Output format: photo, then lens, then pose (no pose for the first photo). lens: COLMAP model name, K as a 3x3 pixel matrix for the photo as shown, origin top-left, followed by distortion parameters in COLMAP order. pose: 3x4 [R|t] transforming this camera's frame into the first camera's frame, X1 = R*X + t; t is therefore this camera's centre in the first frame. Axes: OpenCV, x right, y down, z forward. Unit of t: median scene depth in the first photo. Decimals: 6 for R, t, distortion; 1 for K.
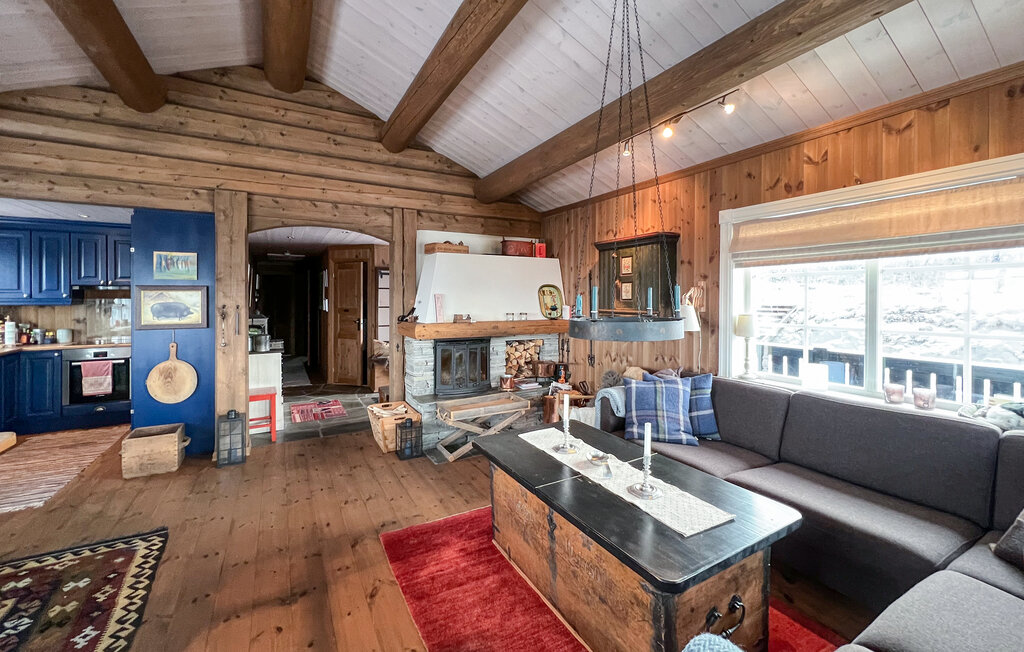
lens RADIAL K [[414.3, 0, 498.3], [0, 414.3, 298.3], [0, 0, 1]] dist [-0.002943, 0.000641]
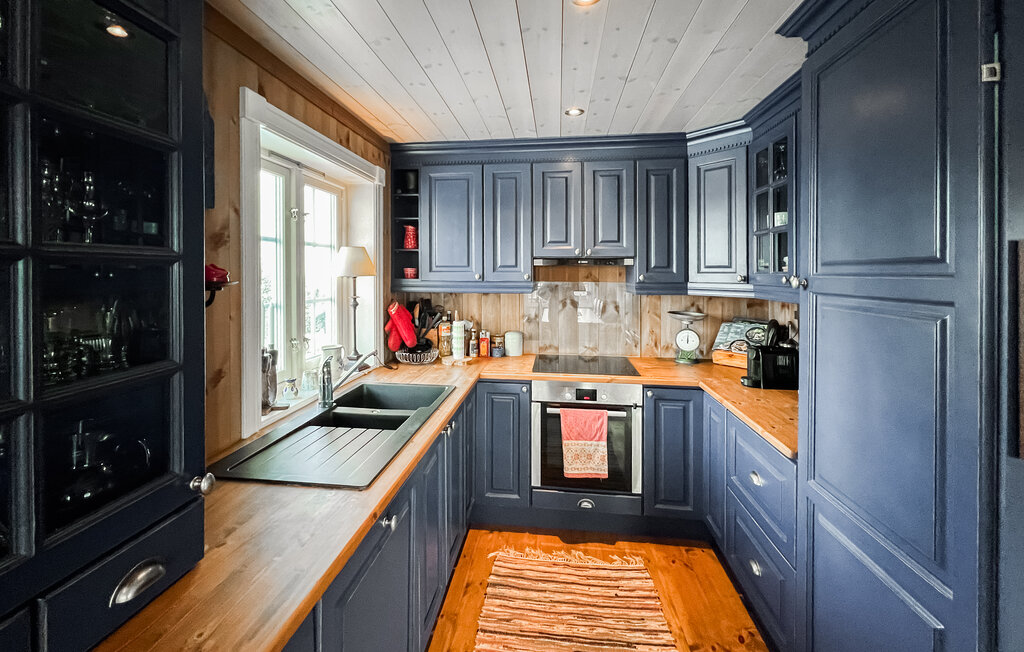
lens RADIAL K [[414.3, 0, 493.8], [0, 414.3, 276.6], [0, 0, 1]] dist [-0.002943, 0.000641]
pose [[0.799342, 0.006044, -0.600846, -0.756546], [-0.001675, 0.999968, 0.007830, -0.010991], [0.600874, -0.005252, 0.799327, 0.535969]]
